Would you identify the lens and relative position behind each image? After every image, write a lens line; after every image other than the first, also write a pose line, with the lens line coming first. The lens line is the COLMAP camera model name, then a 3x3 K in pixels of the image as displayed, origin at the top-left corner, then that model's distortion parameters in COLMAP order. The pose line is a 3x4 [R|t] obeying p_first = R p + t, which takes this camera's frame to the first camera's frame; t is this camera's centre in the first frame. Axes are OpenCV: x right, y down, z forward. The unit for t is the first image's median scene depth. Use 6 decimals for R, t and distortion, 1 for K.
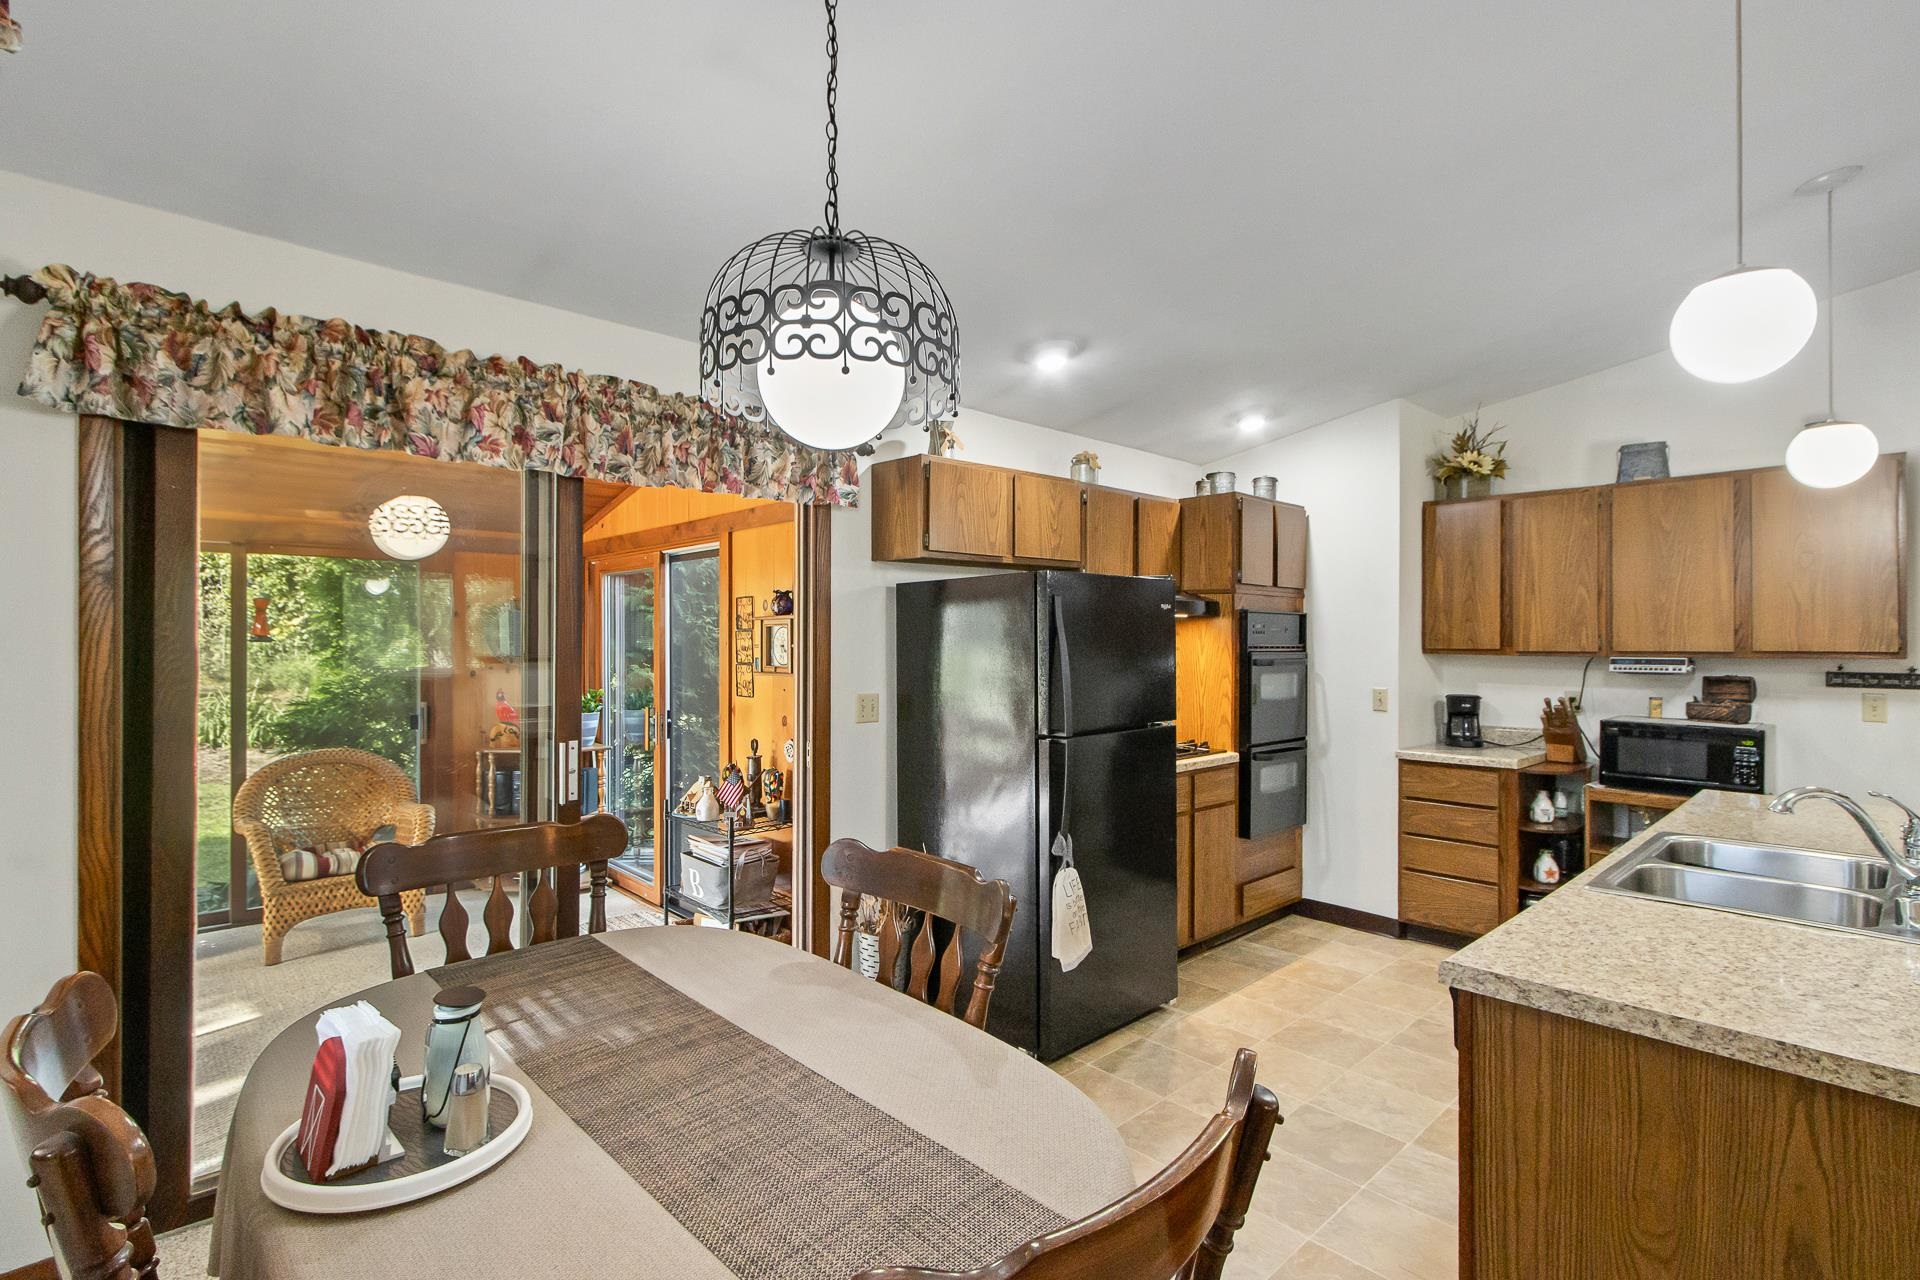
lens RADIAL K [[896.8, 0, 953.0], [0, 896.8, 638.2], [0, 0, 1]] dist [-0.001091, 0.000550]
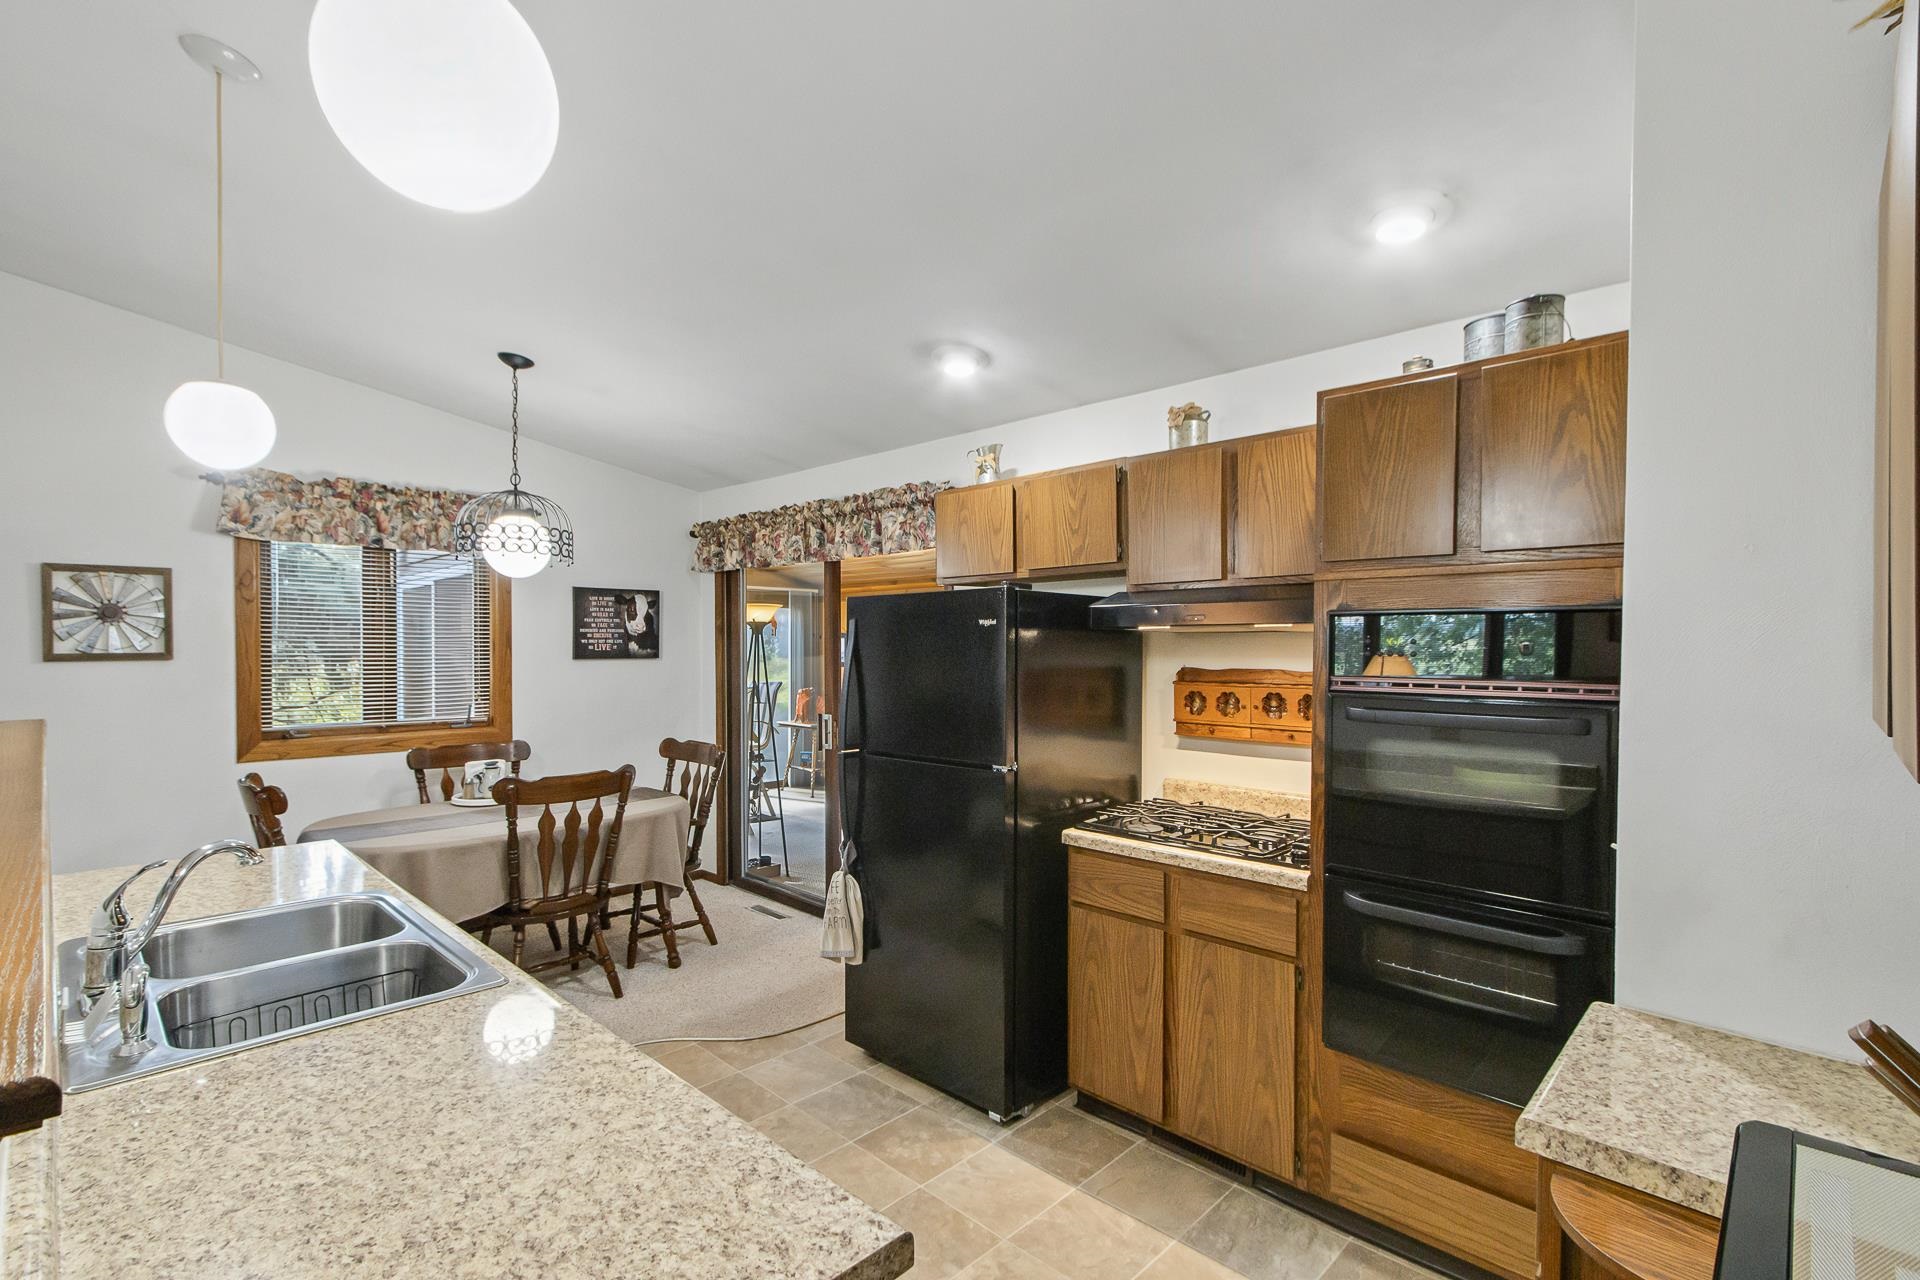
lens RADIAL K [[896.8, 0, 950.3], [0, 896.8, 644.4], [0, 0, 1]] dist [-0.001091, 0.000550]
pose [[0.040428, 0.001907, -0.999181, 0.971184], [0.002025, 0.999996, 0.001990, -0.016151], [0.999180, -0.002104, 0.040424, 0.866670]]
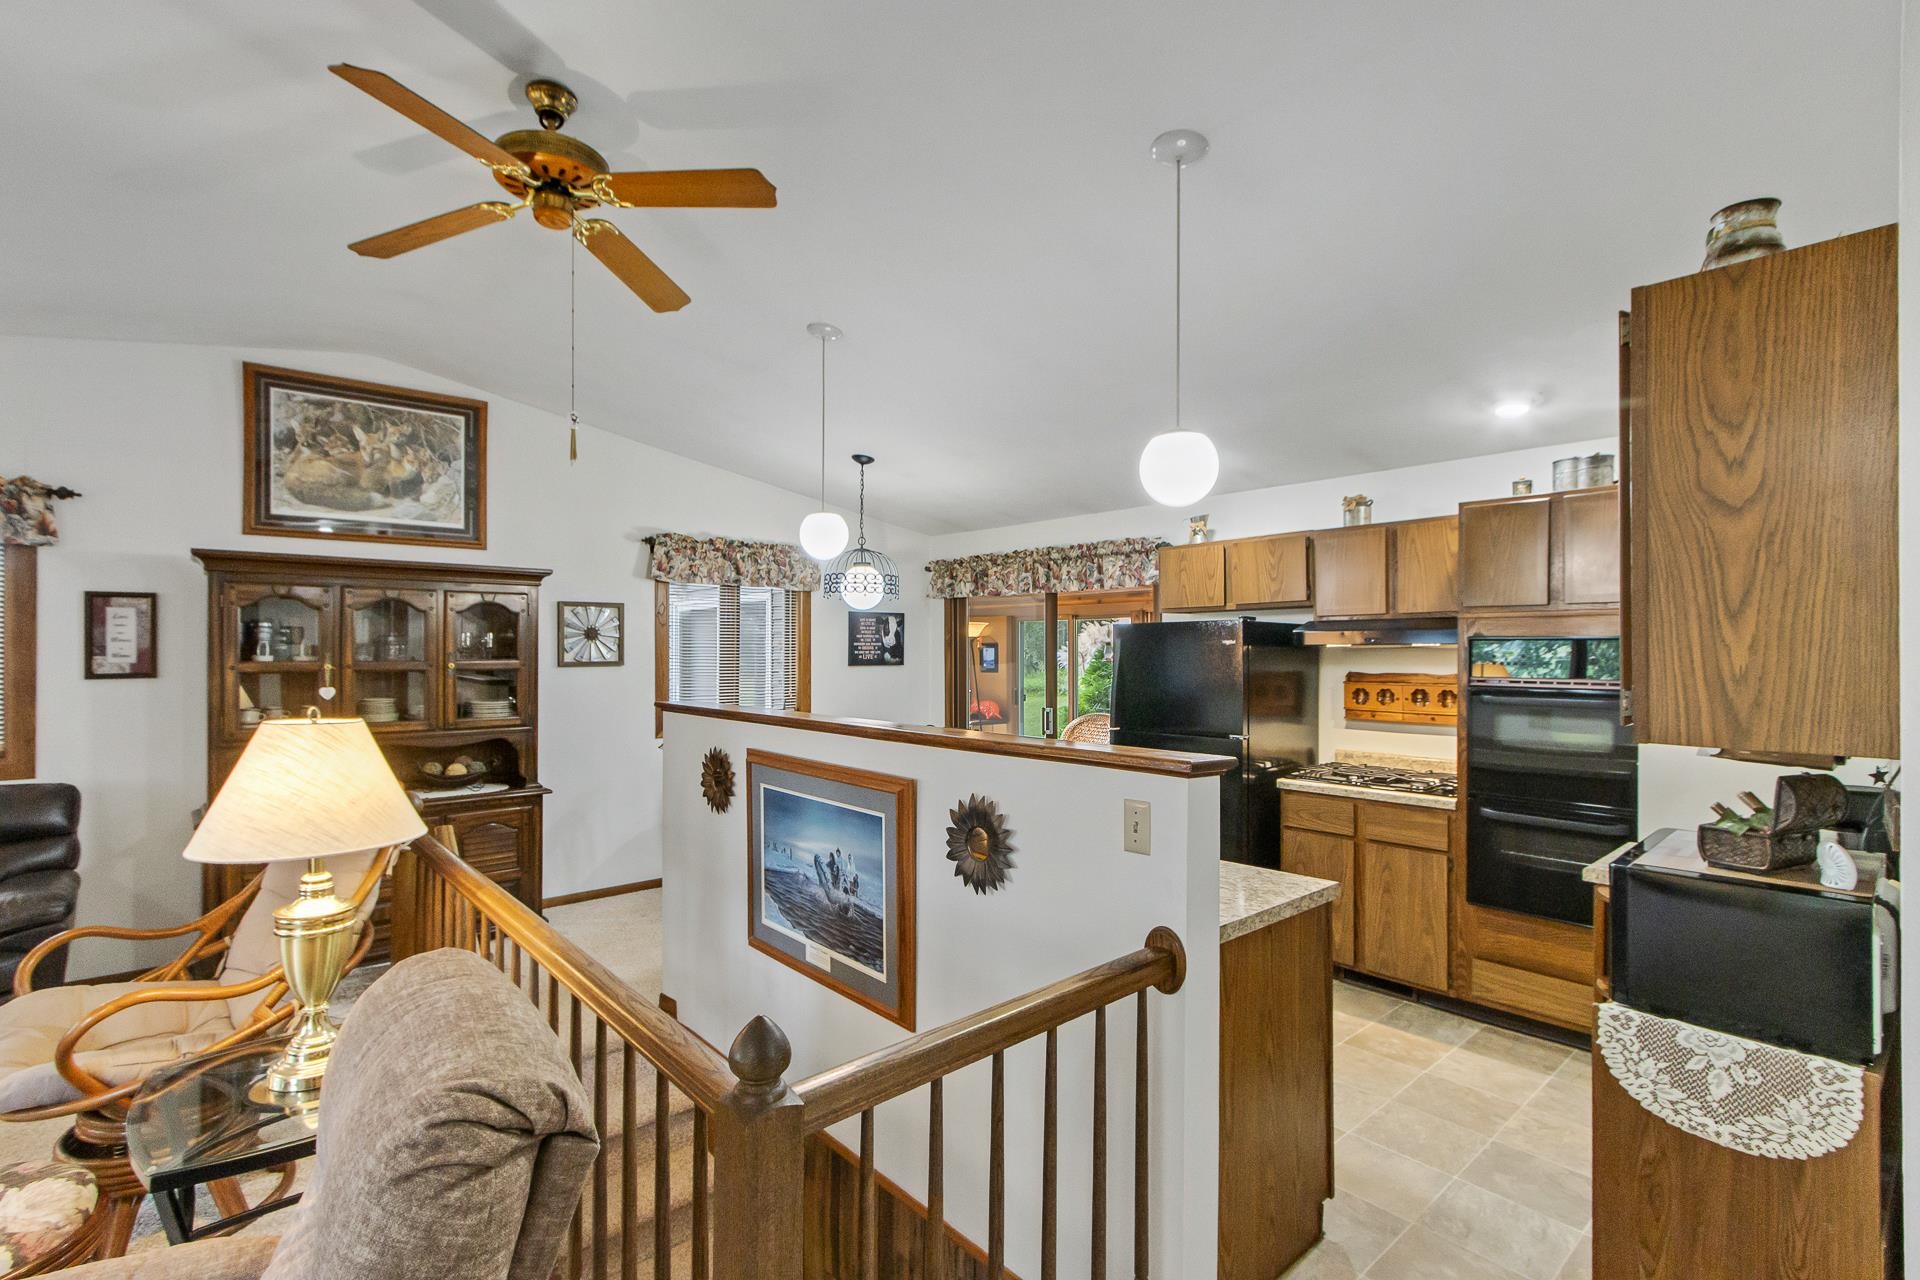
lens RADIAL K [[896.8, 0, 938.9], [0, 896.8, 635.5], [0, 0, 1]] dist [-0.001091, 0.000550]
pose [[-0.039232, -0.014970, -0.999118, 1.389658], [0.002669, 0.999883, -0.015086, -0.025155], [0.999227, -0.003259, -0.039187, 0.601243]]
